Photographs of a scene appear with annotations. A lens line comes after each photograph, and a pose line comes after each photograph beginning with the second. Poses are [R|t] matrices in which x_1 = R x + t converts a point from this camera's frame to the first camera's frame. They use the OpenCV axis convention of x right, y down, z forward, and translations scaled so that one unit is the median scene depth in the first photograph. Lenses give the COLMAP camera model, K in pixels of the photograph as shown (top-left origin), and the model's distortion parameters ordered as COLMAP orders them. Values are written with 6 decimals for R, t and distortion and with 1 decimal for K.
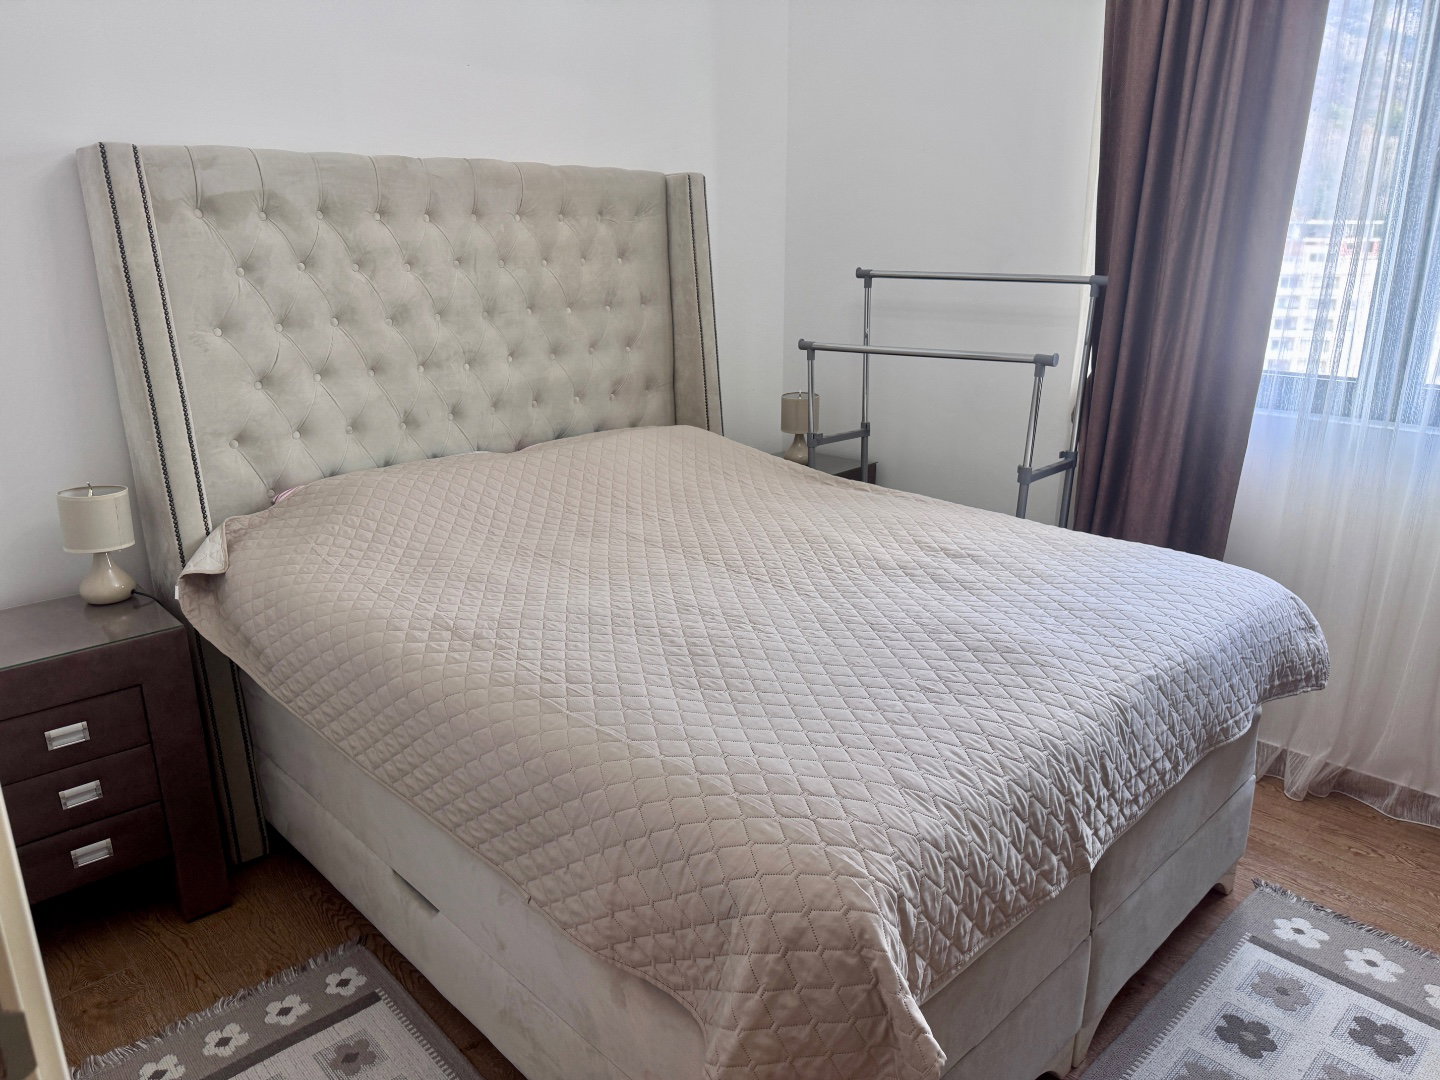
lens RADIAL K [[1014.5, 0, 728.7], [0, 1014.5, 548.5], [0, 0, 1]] dist [0.111424, -0.132703]
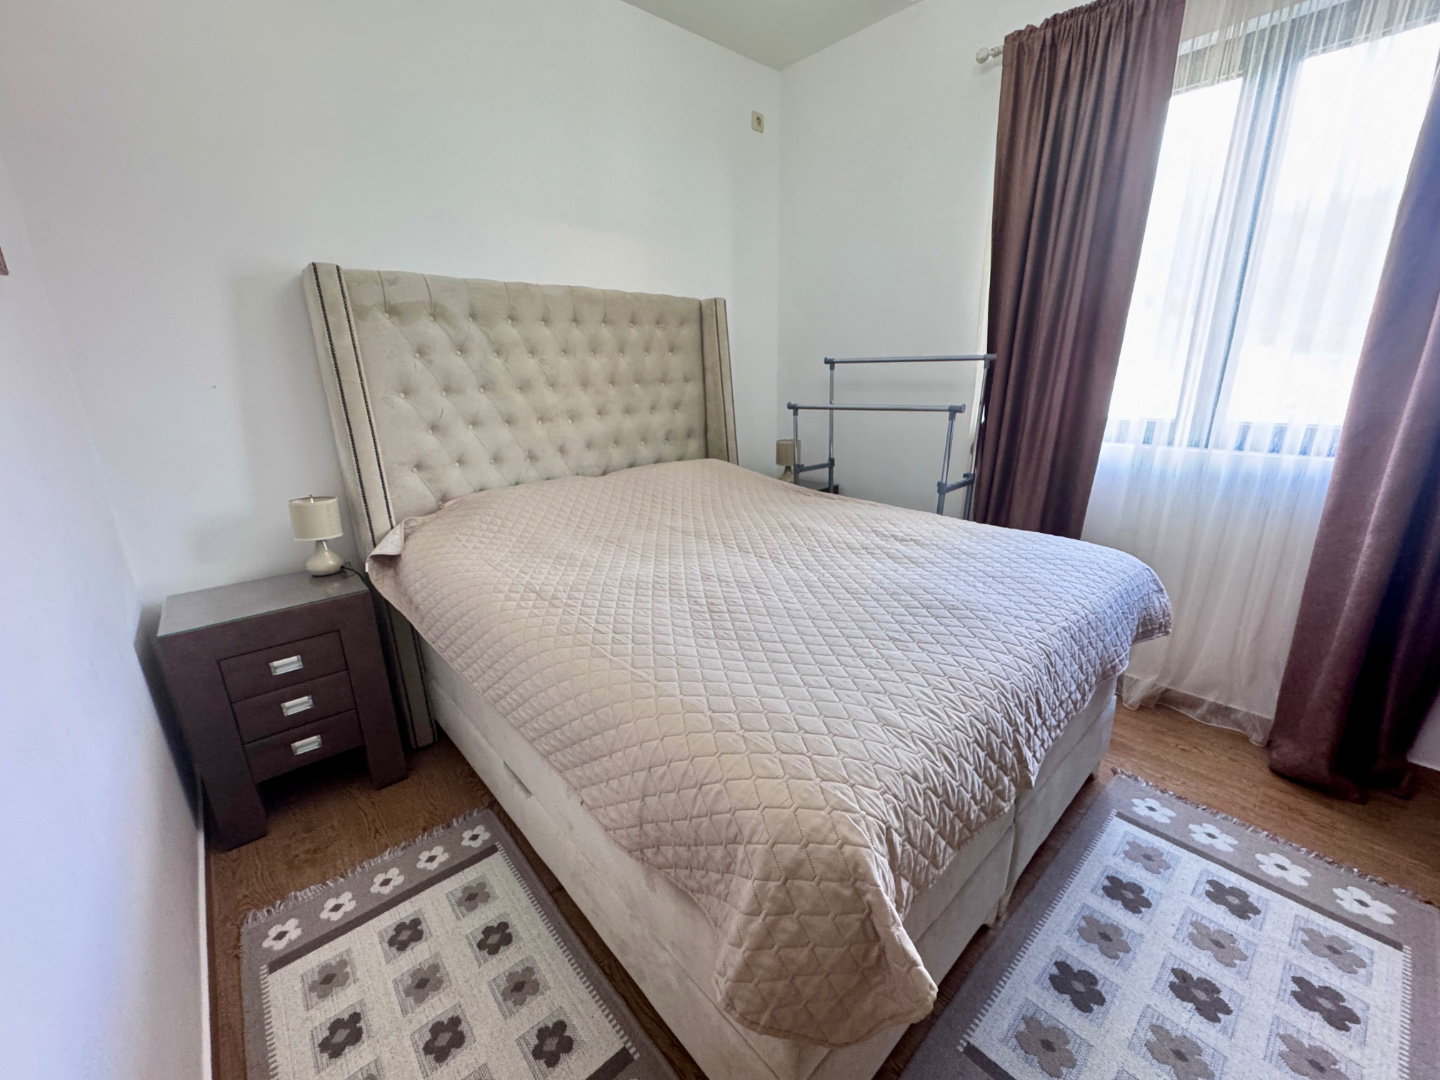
lens RADIAL K [[575.0, 0, 720.0], [0, 575.0, 540.0], [0, 0, 1]] dist [-0.001406, 0.004015]
pose [[0.998998, -0.005032, -0.044466, 0.008137], [0.004306, 0.999856, -0.016424, 0.020471], [0.044542, 0.016216, 0.998876, 0.216419]]
